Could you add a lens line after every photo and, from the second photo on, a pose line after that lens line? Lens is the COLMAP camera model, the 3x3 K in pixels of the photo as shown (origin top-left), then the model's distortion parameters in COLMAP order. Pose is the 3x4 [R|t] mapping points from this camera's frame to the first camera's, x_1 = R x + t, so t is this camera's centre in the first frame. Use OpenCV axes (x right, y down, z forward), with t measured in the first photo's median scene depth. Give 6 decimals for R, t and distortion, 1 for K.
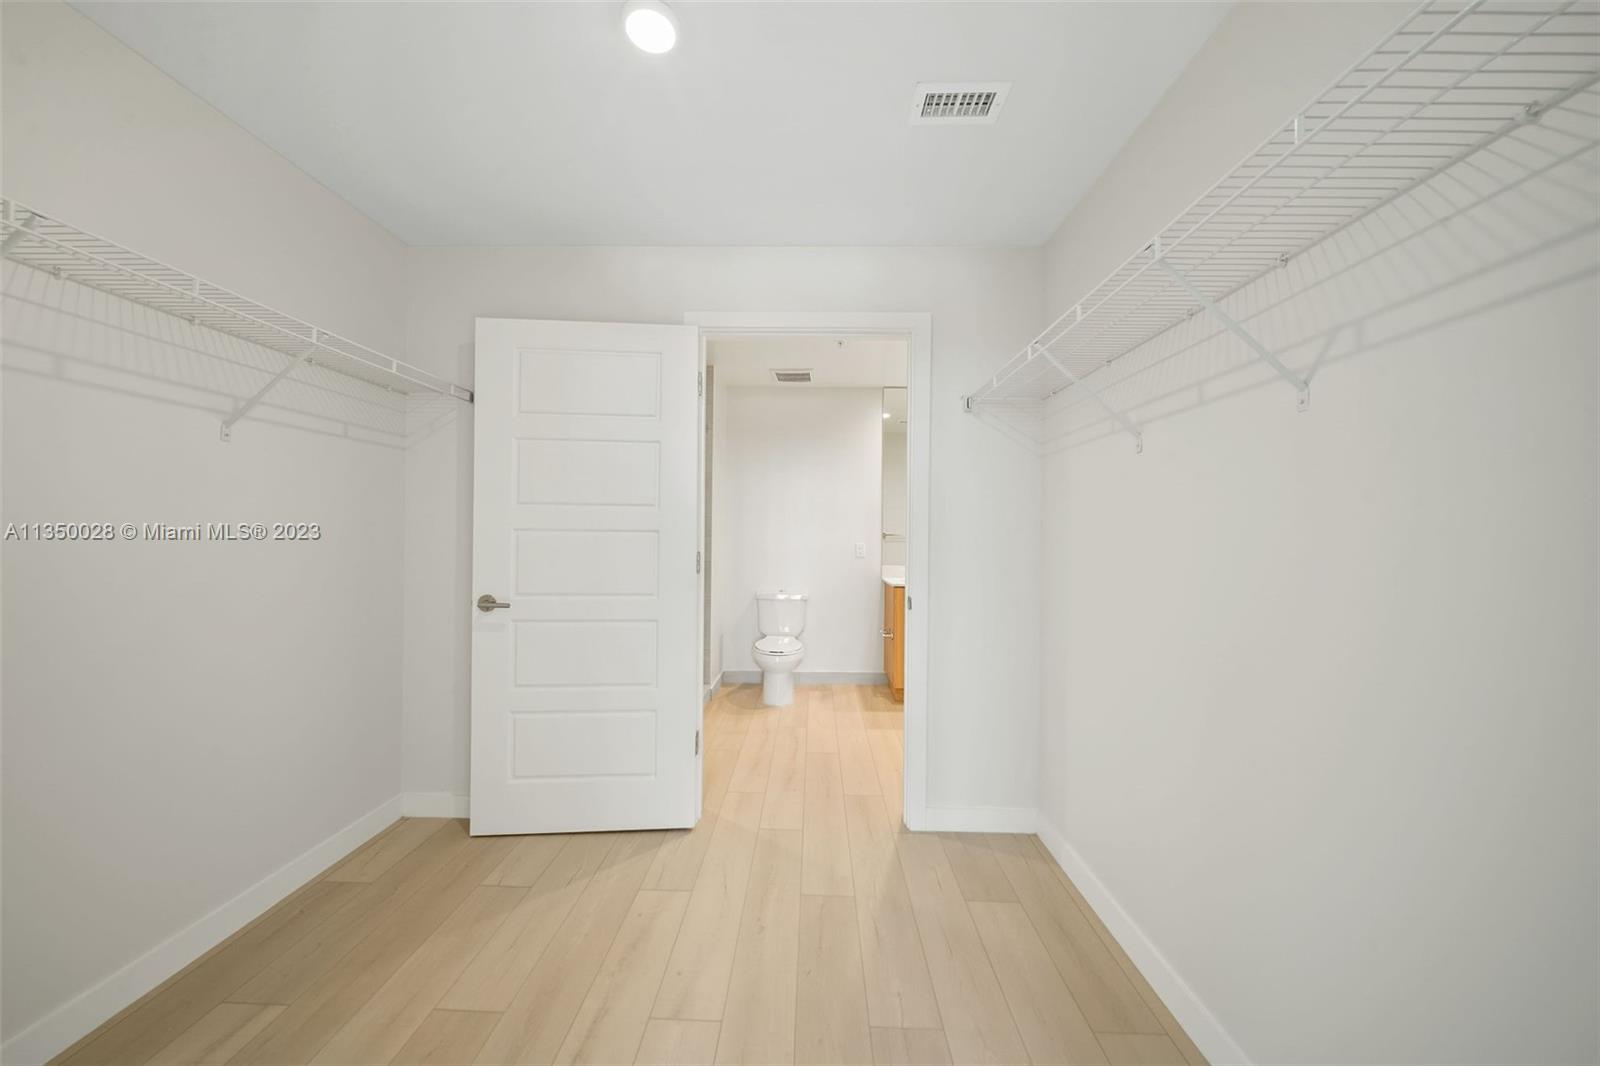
lens RADIAL K [[564.6, 0, 796.6], [0, 564.6, 531.9], [0, 0, 1]] dist [-0.001143, -0.000323]
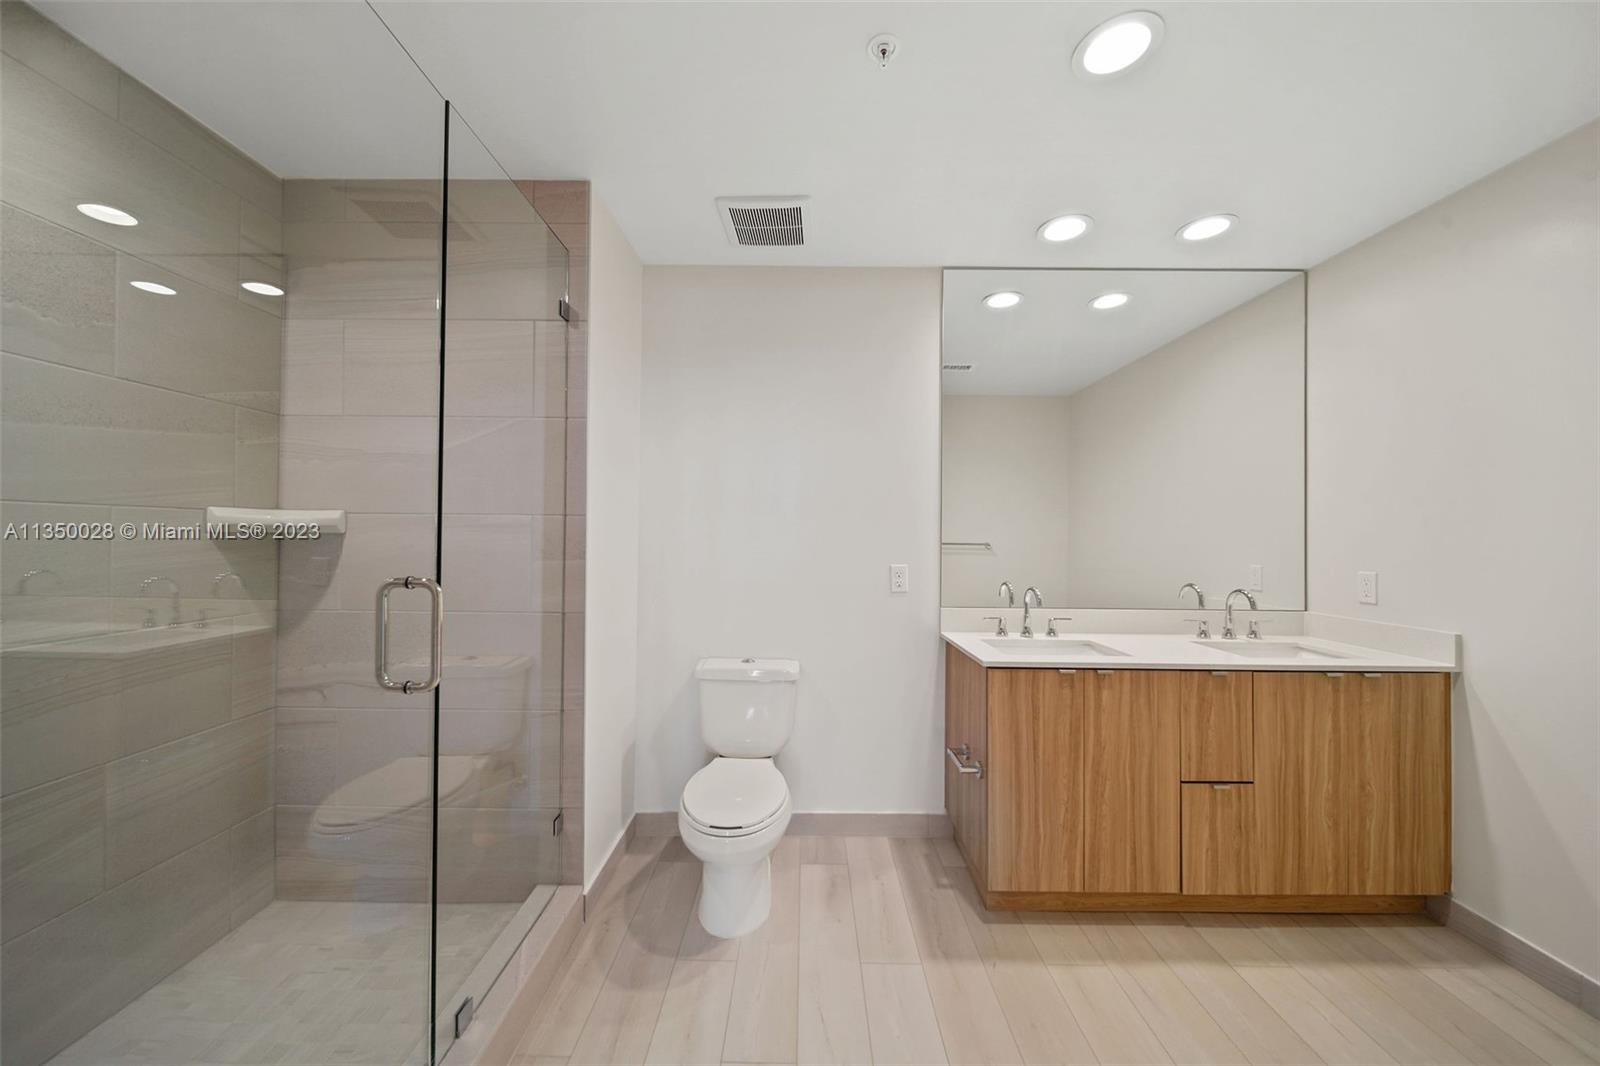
lens RADIAL K [[564.6, 0, 796.6], [0, 564.6, 531.9], [0, 0, 1]] dist [-0.001143, -0.000323]
pose [[0.999839, -0.000705, 0.017923, 0.009843], [0.000932, 0.999919, -0.012672, -0.004956], [-0.017912, 0.012687, 0.999759, 0.514045]]
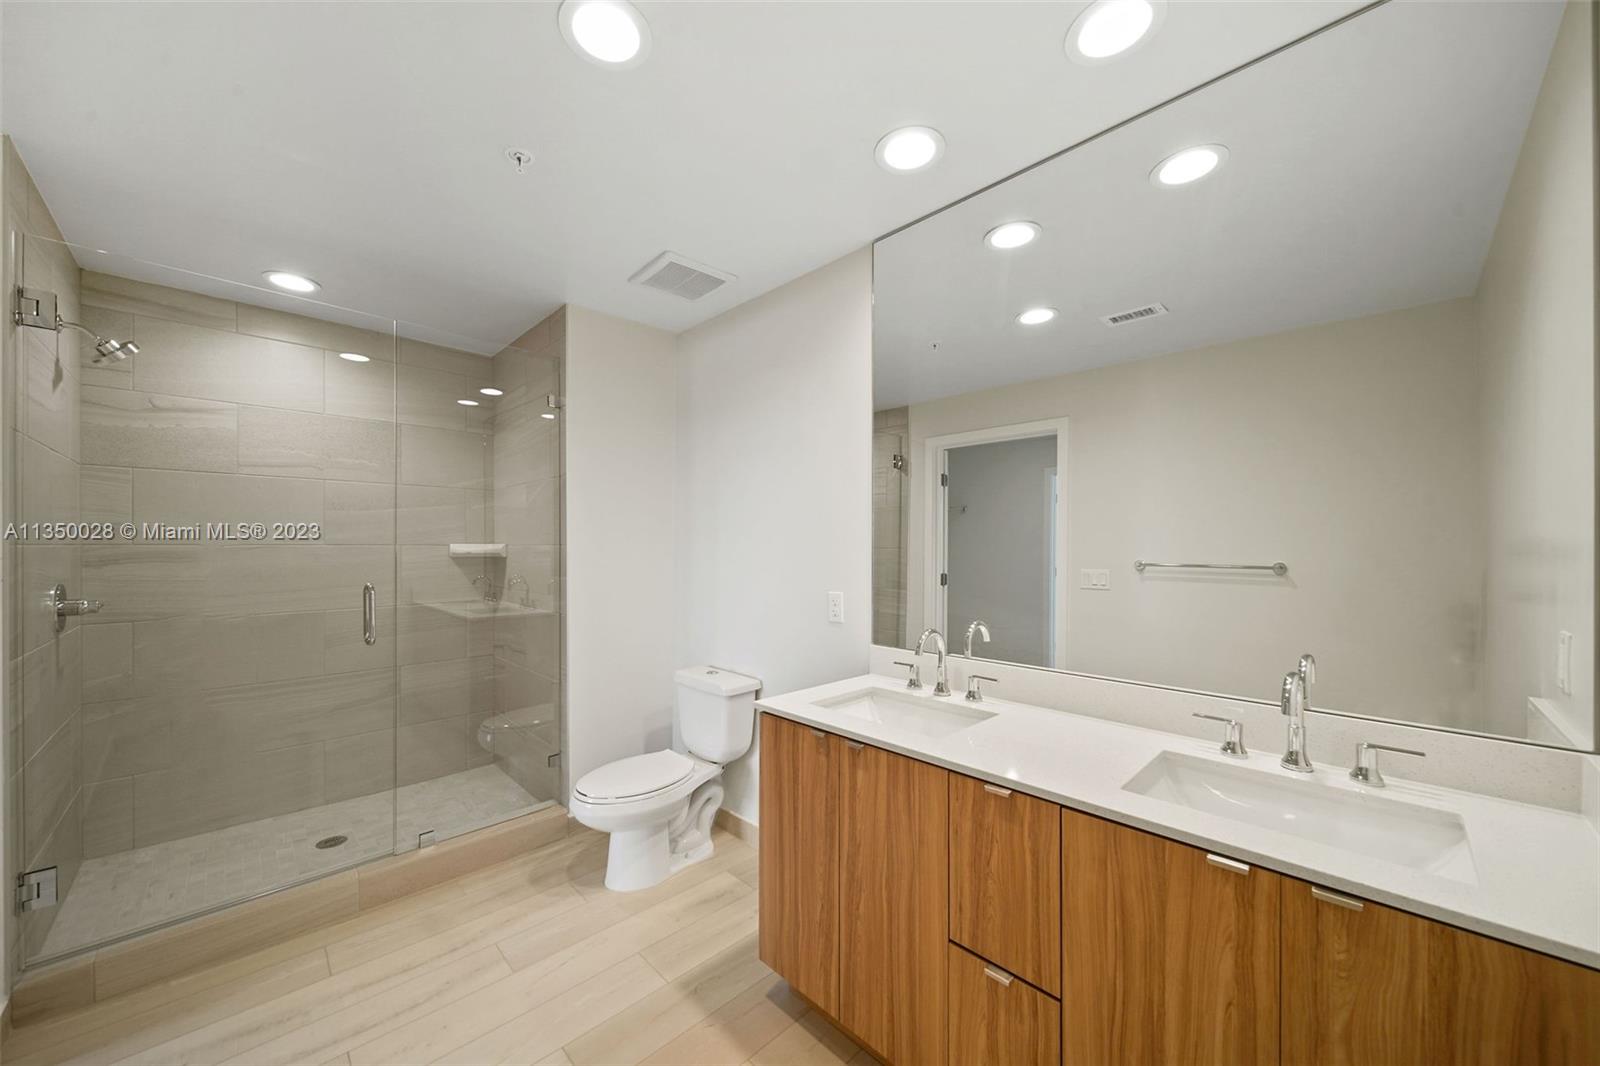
lens RADIAL K [[582.3, 0, 798.8], [0, 582.3, 546.9], [0, 0, 1]] dist [-0.006003, -0.000027]
pose [[0.709984, -0.010331, -0.704142, 0.453056], [0.003642, 0.999933, -0.010999, -0.013170], [0.704208, 0.005245, 0.709974, 0.676693]]
